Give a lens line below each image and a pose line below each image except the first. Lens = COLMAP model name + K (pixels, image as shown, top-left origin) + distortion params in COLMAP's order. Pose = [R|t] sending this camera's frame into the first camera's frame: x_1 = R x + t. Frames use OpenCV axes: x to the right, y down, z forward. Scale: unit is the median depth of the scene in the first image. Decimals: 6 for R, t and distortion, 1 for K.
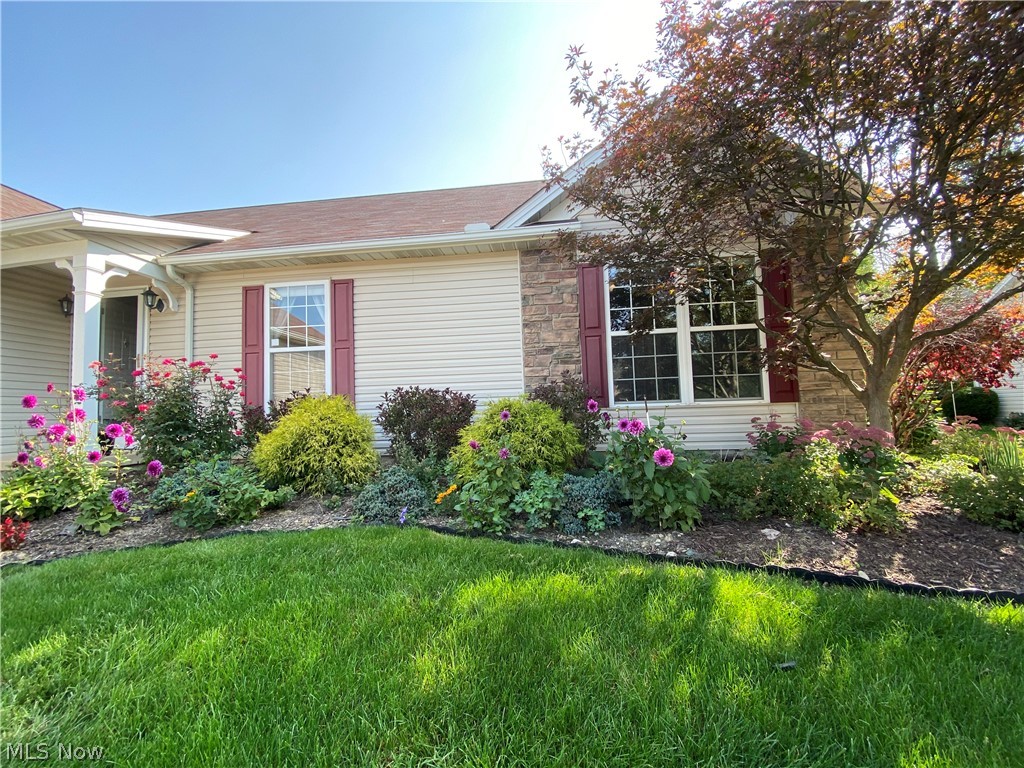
lens RADIAL K [[418.7, 0, 516.5], [0, 418.7, 384.8], [0, 0, 1]] dist [0.000332, -0.000040]
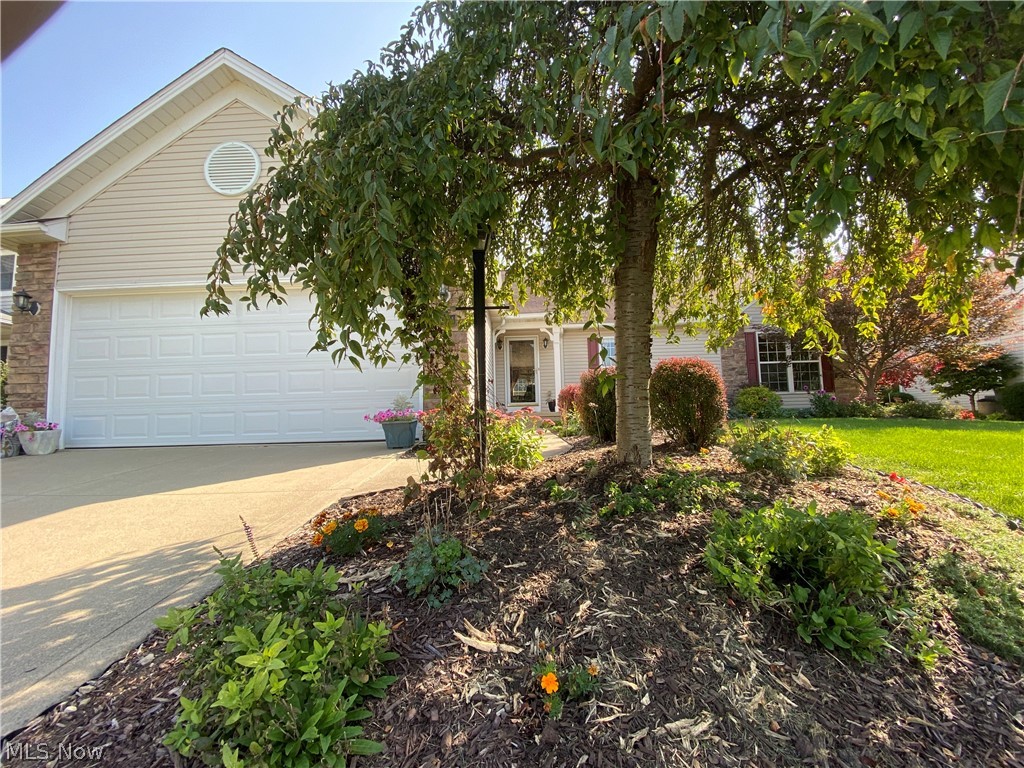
lens RADIAL K [[418.7, 0, 510.7], [0, 418.7, 386.6], [0, 0, 1]] dist [0.000332, -0.000040]
pose [[0.995996, 0.013913, 0.088307, -1.376144], [-0.012540, 0.999792, -0.016086, 0.066848], [-0.088513, 0.014914, 0.995963, -1.220321]]
